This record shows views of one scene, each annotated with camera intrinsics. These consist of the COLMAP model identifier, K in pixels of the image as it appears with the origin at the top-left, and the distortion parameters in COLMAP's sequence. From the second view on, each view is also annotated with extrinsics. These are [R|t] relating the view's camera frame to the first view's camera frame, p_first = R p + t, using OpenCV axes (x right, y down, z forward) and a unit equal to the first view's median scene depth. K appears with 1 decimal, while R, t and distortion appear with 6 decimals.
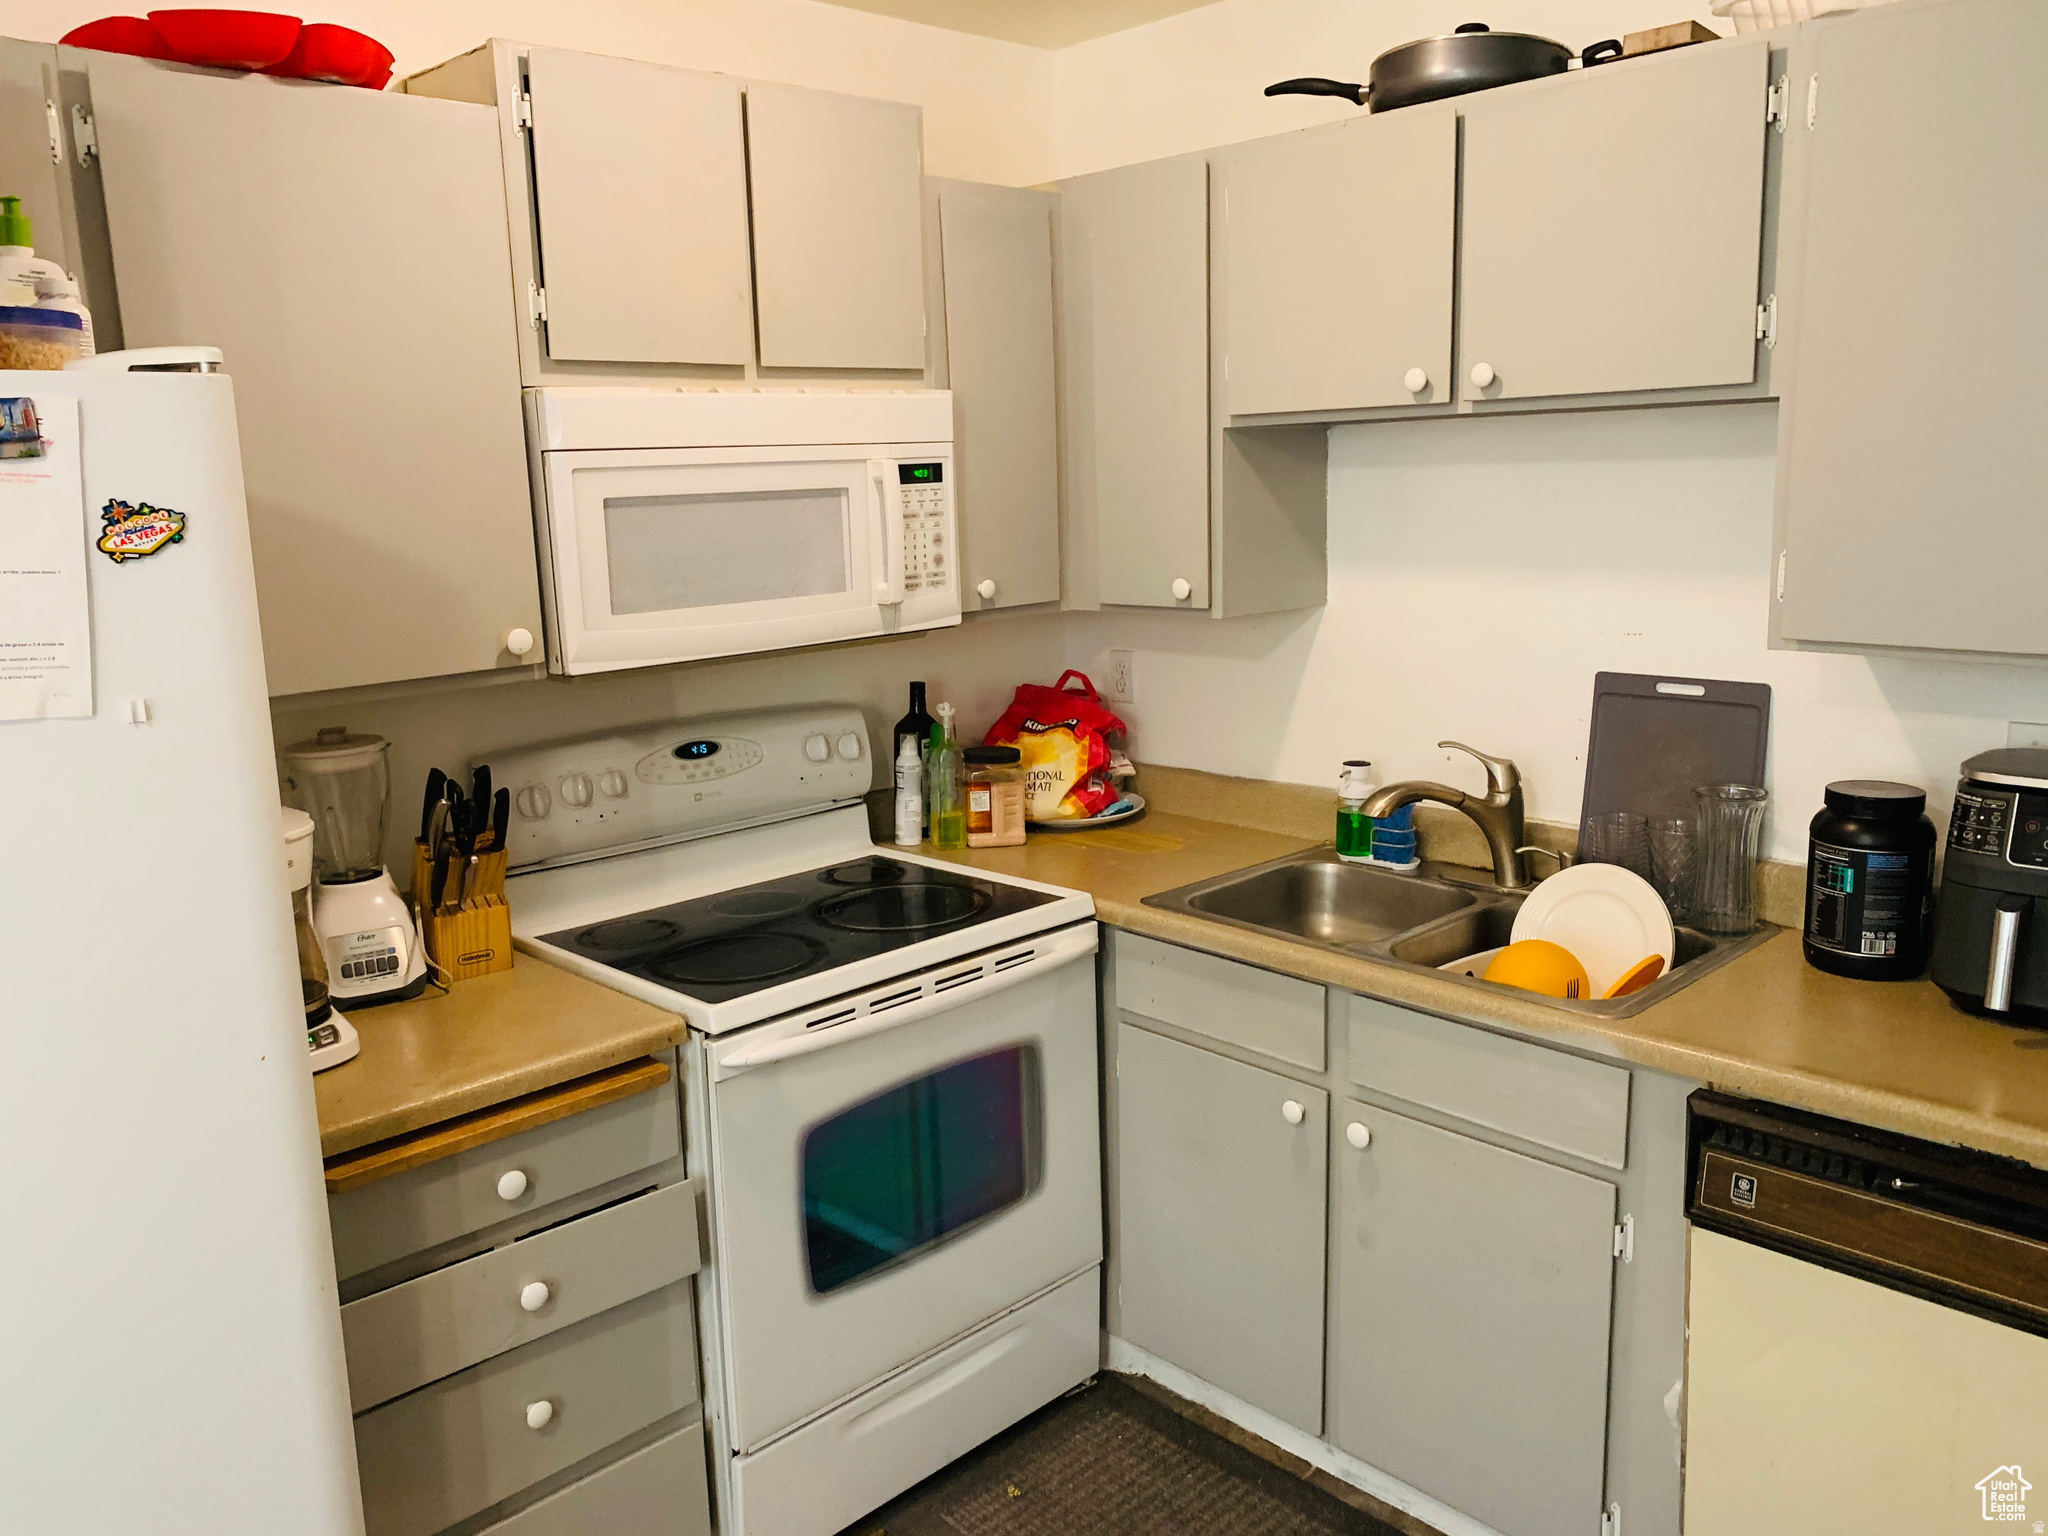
lens RADIAL K [[1568.9, 0, 970.2], [0, 1568.9, 765.2], [0, 0, 1]] dist [0.059460, -0.023453]
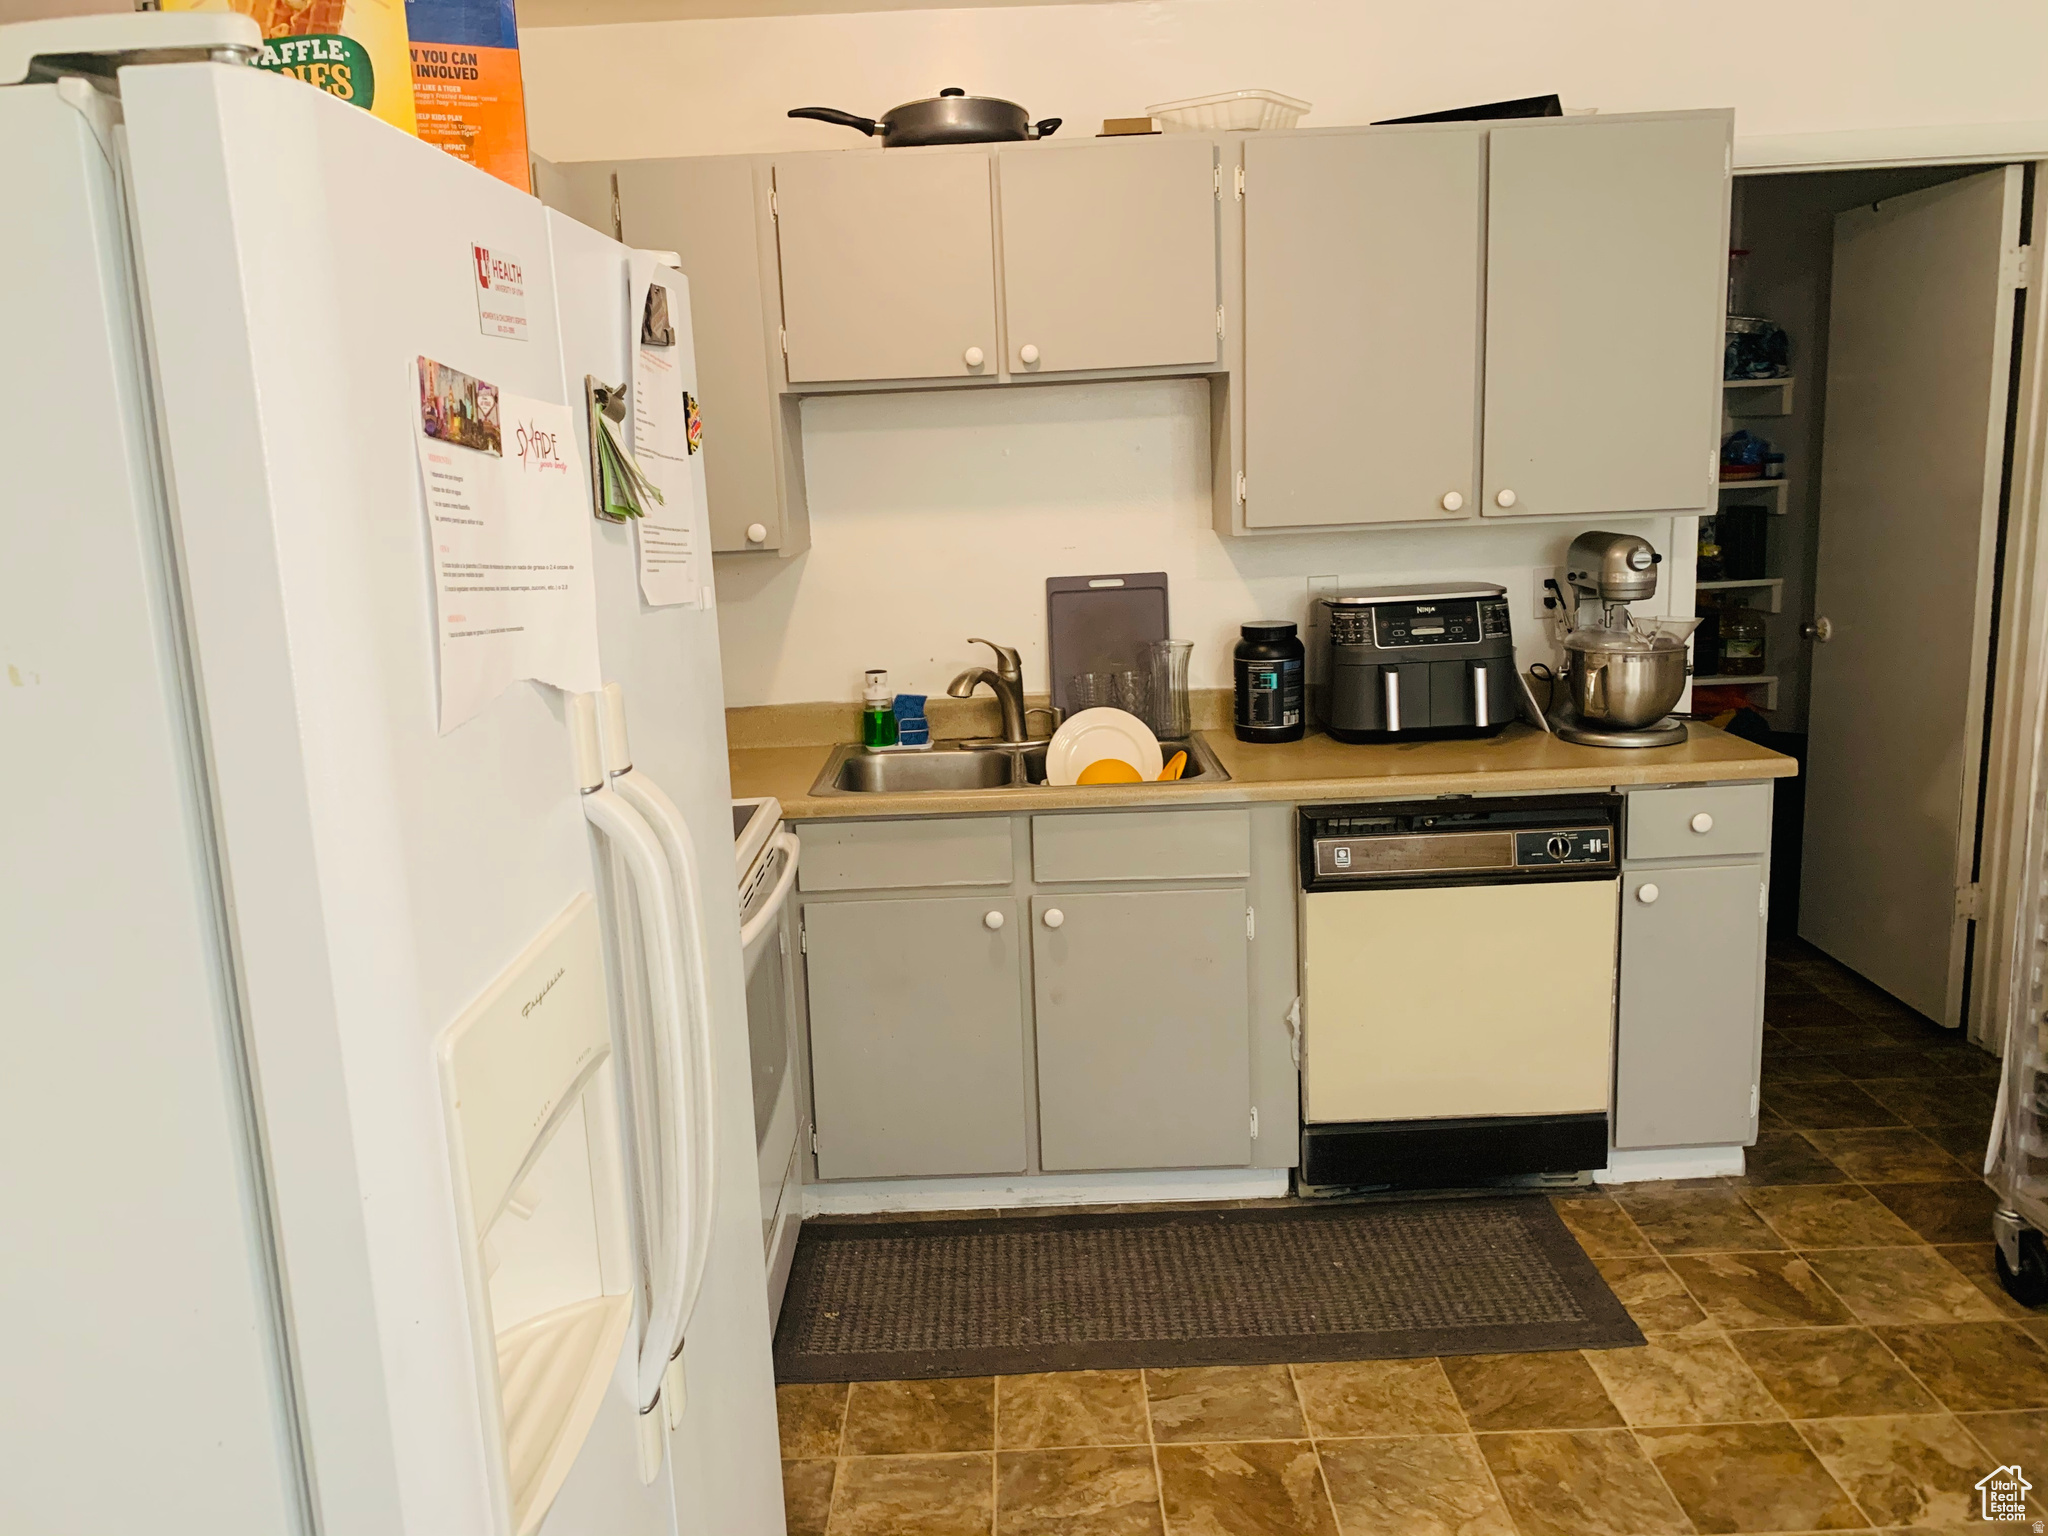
lens RADIAL K [[1568.9, 0, 1011.4], [0, 1568.9, 761.1], [0, 0, 1]] dist [0.059460, -0.023453]
pose [[0.683721, -0.143799, 0.715435, -0.727805], [0.157126, 0.986406, 0.048102, 0.032869], [-0.712627, 0.079525, 0.697021, 0.094254]]
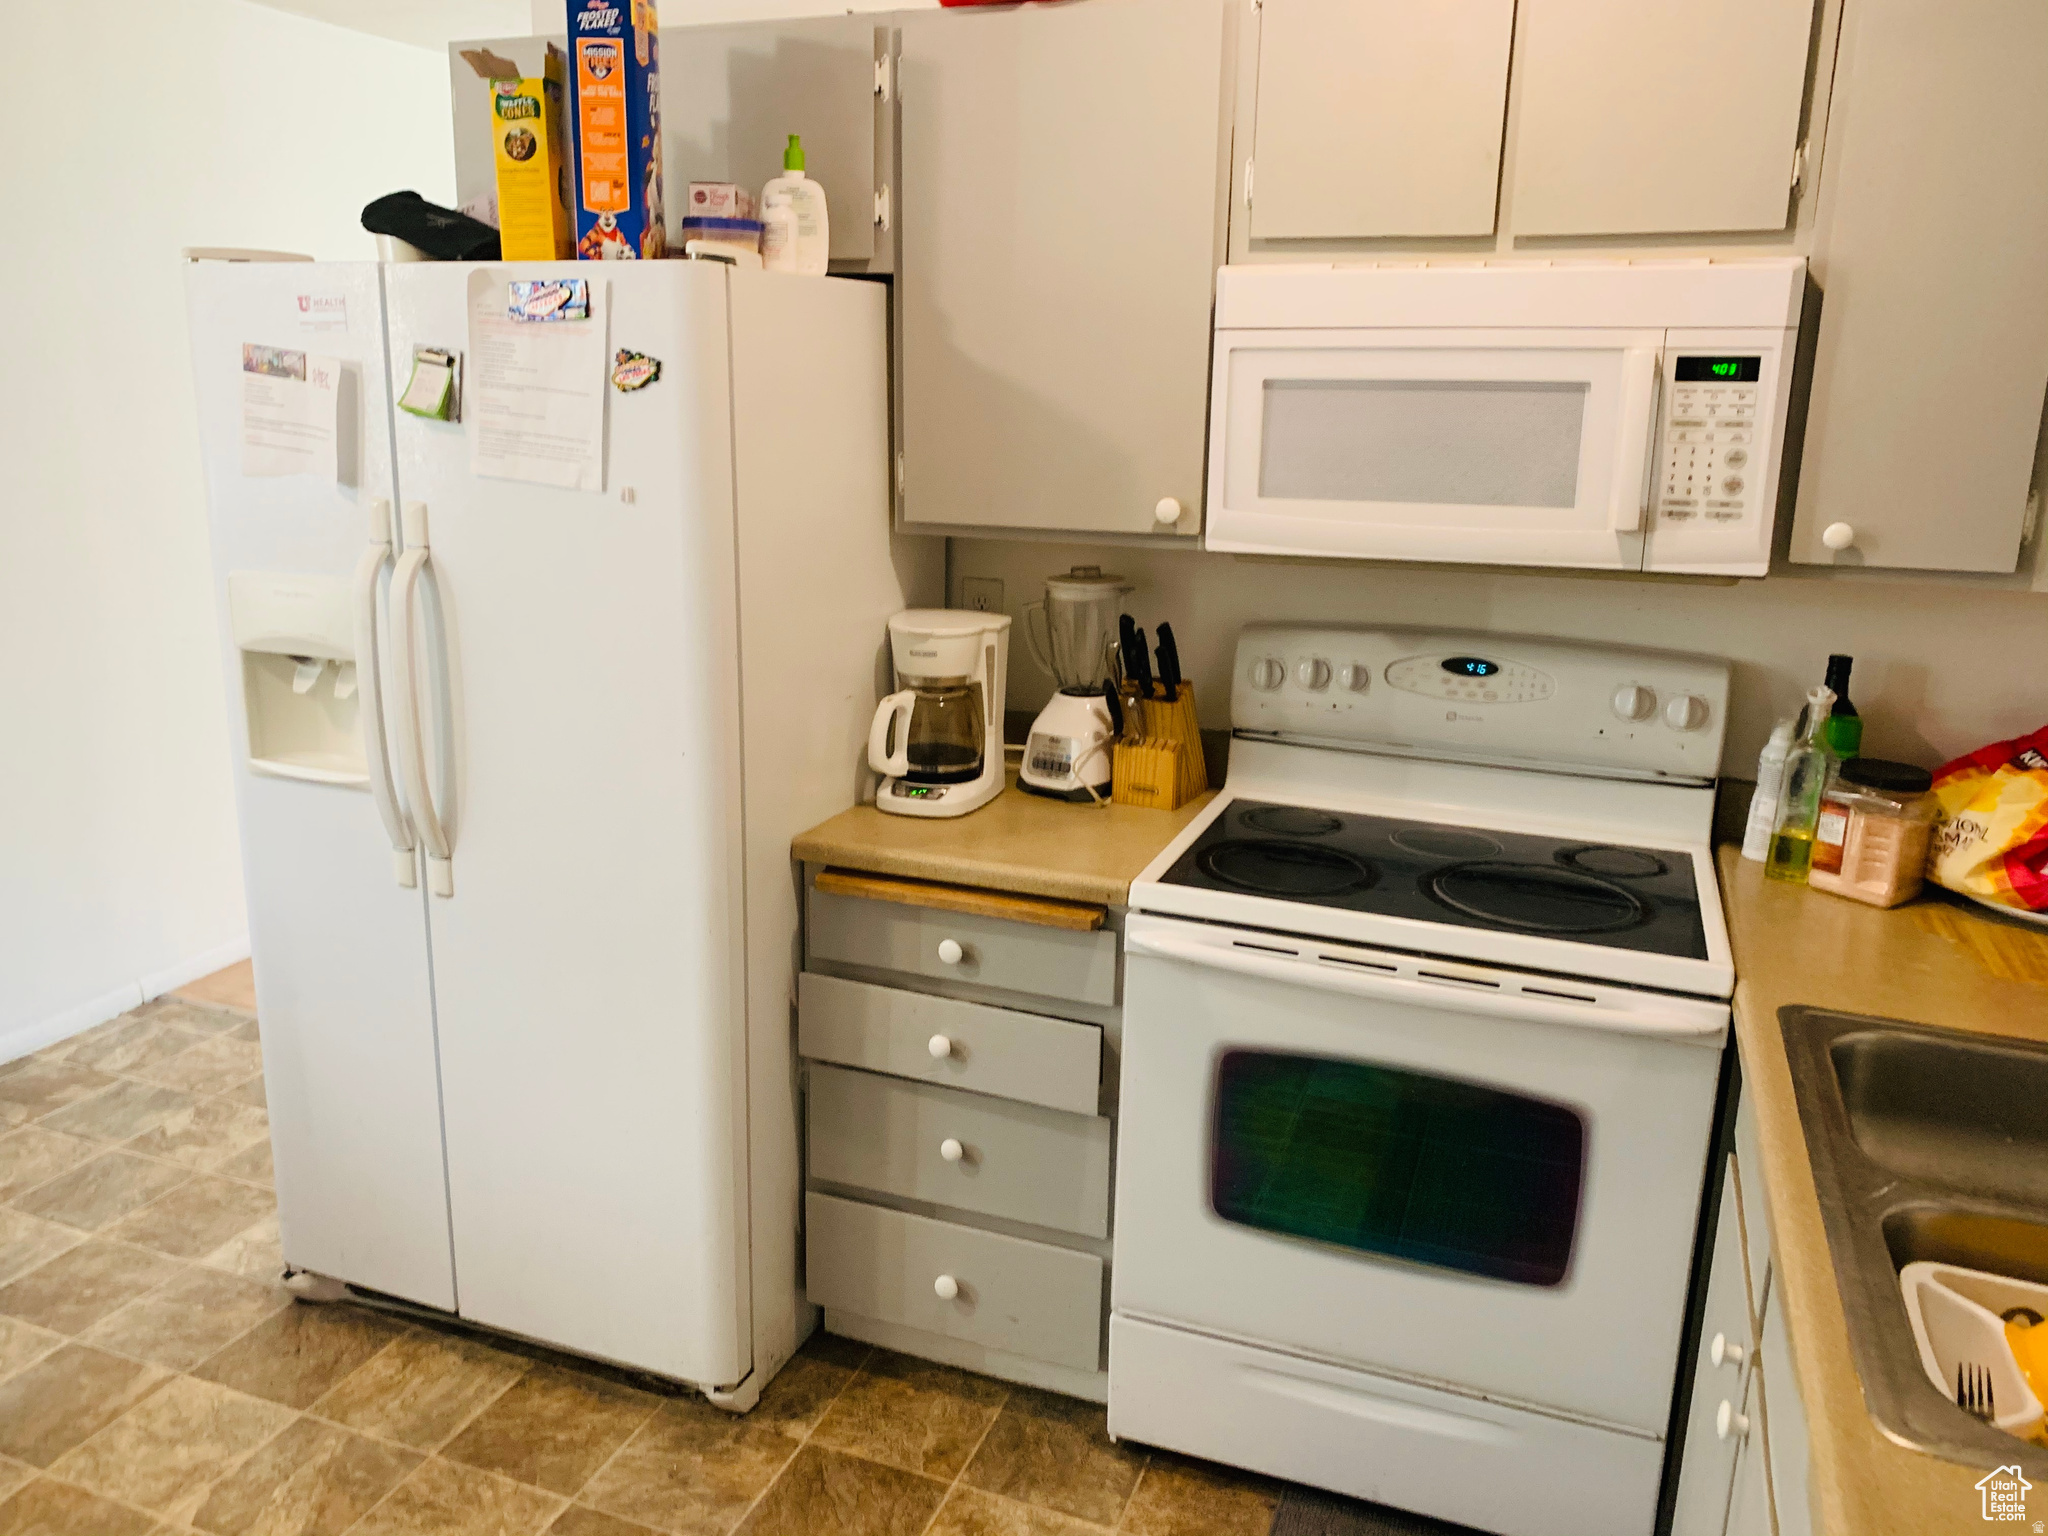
lens RADIAL K [[1568.9, 0, 1013.4], [0, 1568.9, 759.6], [0, 0, 1]] dist [0.059460, -0.023453]
pose [[0.429487, 0.258876, -0.865173, 0.534806], [-0.201411, 0.961360, 0.187672, -0.078868], [0.880326, 0.093653, 0.465032, 0.356740]]
